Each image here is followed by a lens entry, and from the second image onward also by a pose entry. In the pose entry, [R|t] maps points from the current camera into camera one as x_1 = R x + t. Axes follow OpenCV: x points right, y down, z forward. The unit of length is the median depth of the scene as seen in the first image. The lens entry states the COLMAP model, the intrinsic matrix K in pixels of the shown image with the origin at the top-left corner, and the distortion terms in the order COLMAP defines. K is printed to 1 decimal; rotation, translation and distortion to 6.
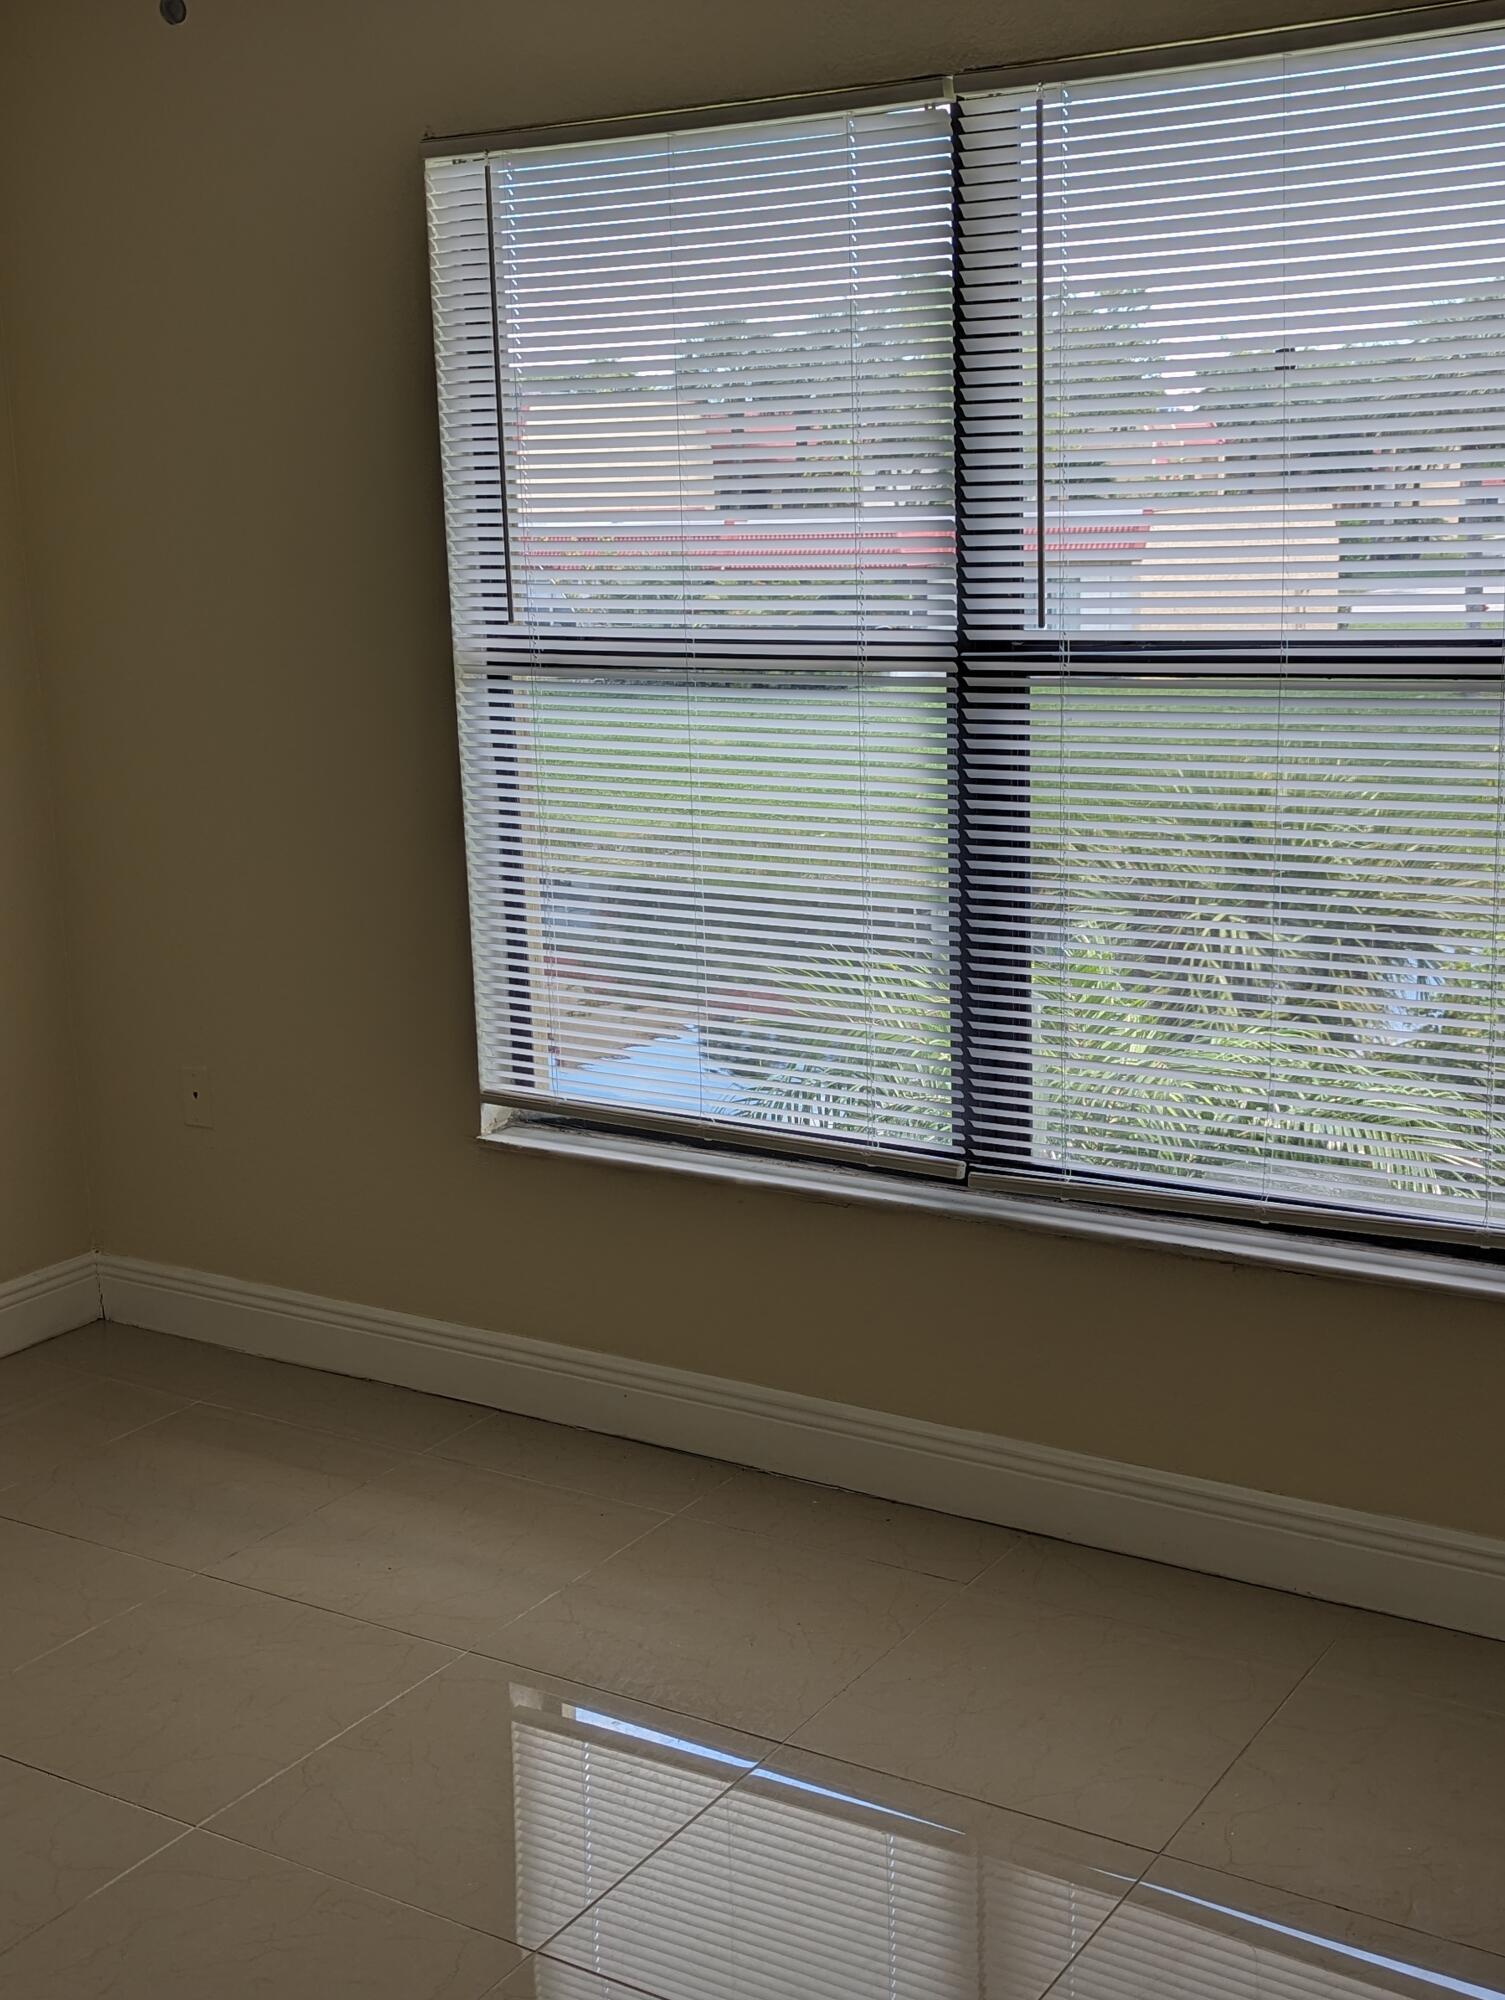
lens RADIAL K [[2426.9, 0, 752.5], [0, 2426.9, 1000.0], [0, 0, 1]] dist [0.120226, 0.007823]
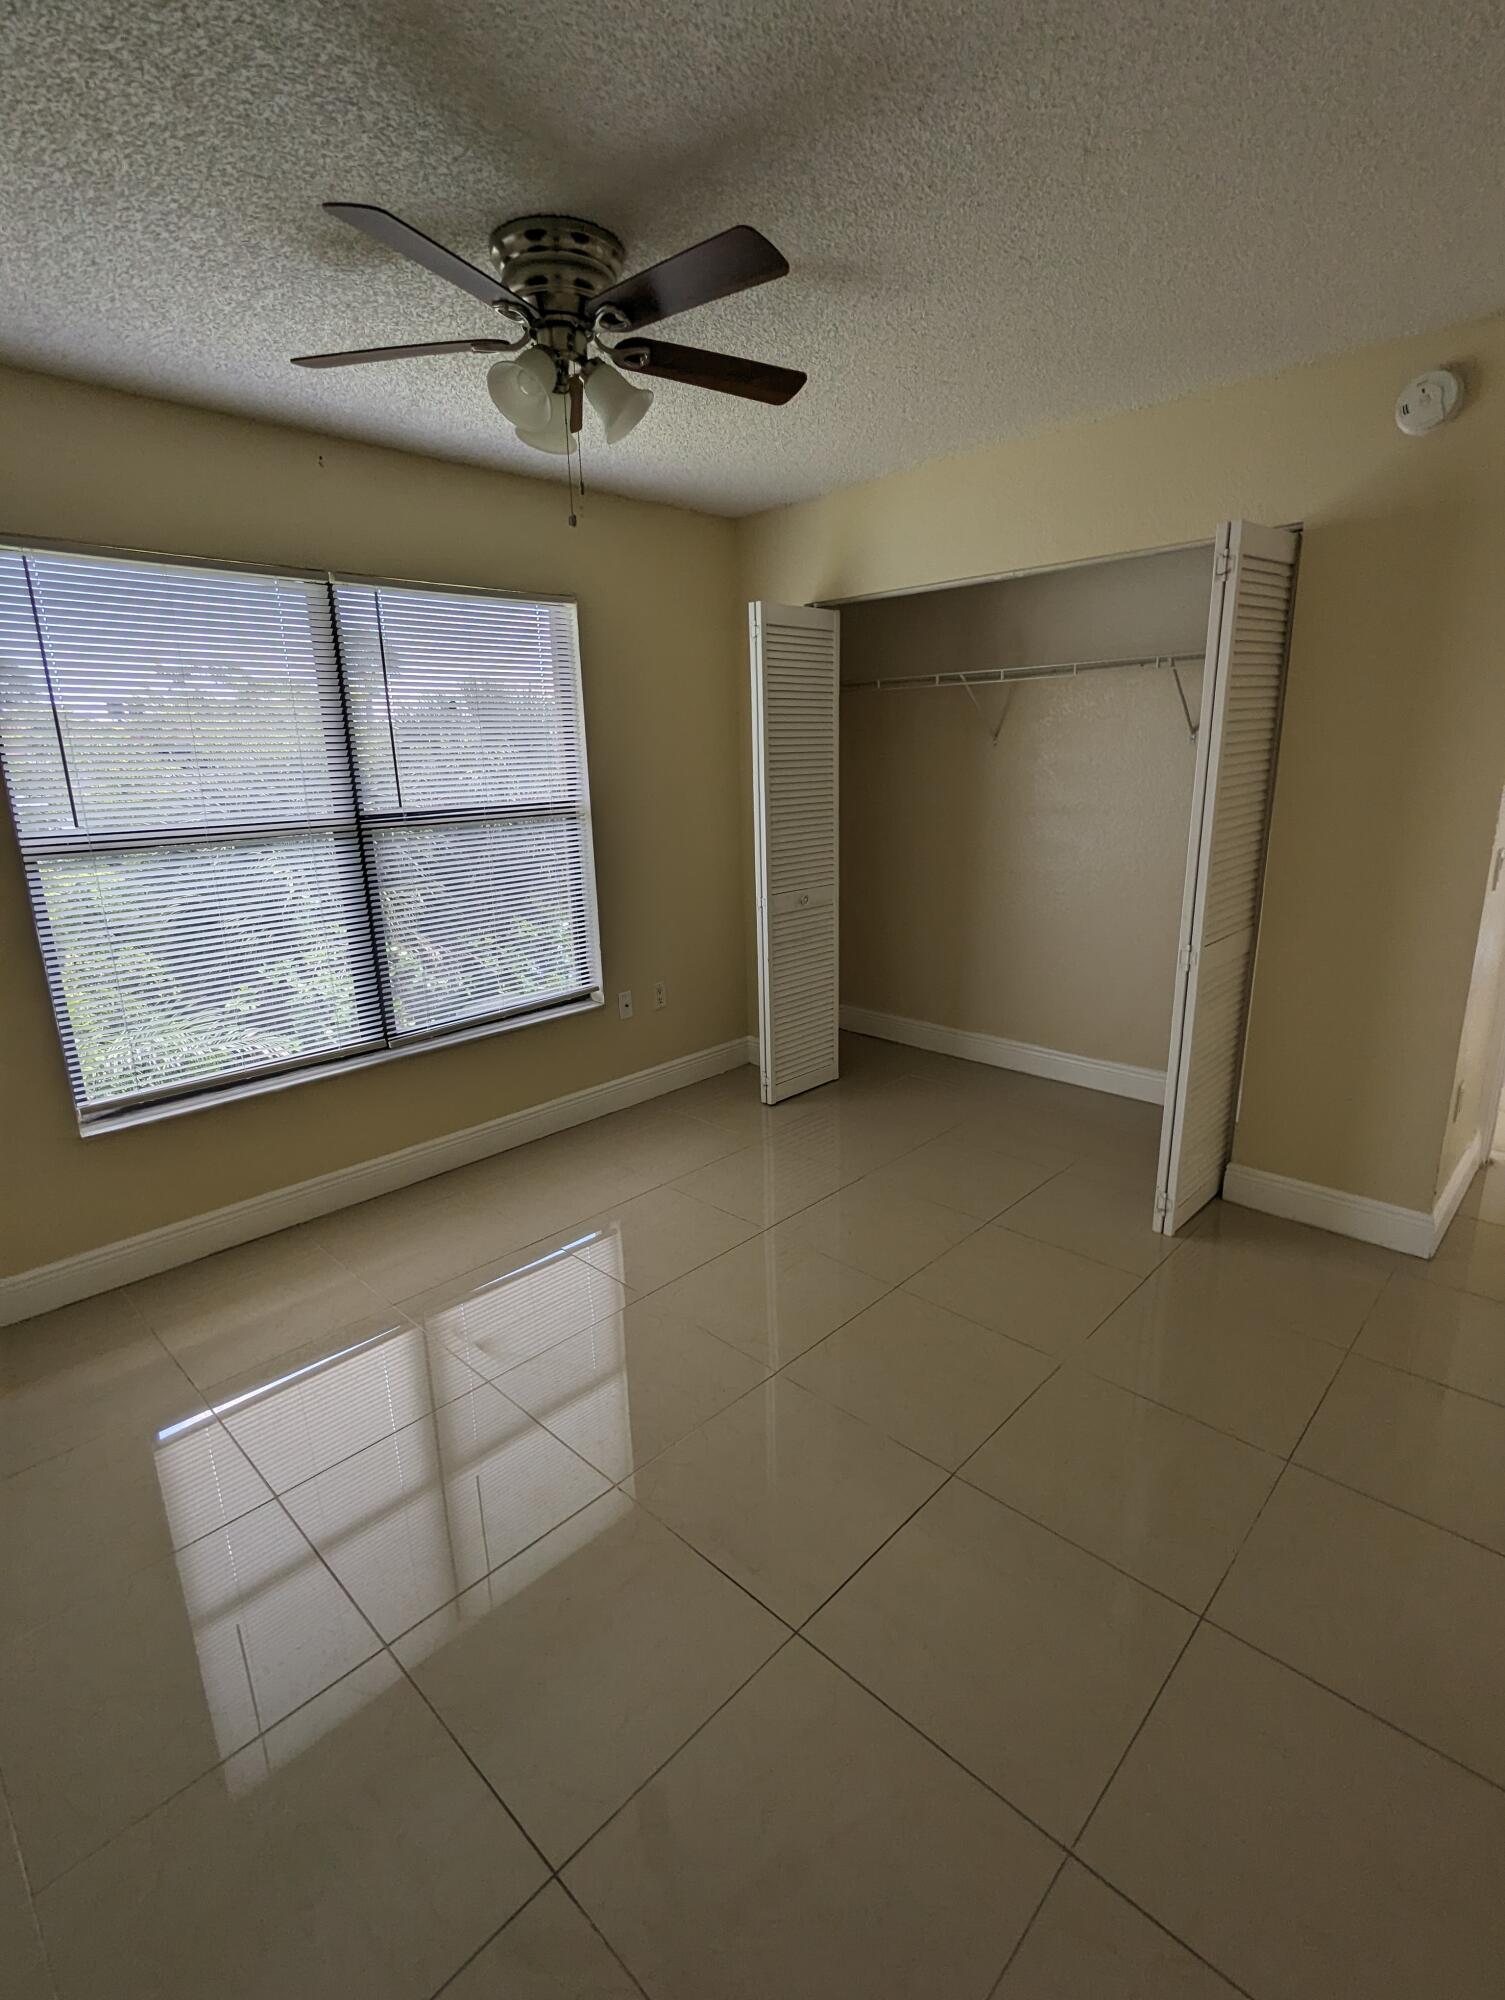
lens RADIAL K [[955.8, 0, 752.5], [0, 955.8, 1000.0], [0, 0, 1]] dist [0.000056, 0.000017]
pose [[0.199825, -0.225094, 0.953626, -0.741960], [0.223655, 0.958040, 0.179270, -0.057980], [-0.953965, 0.177461, 0.241784, 0.447372]]
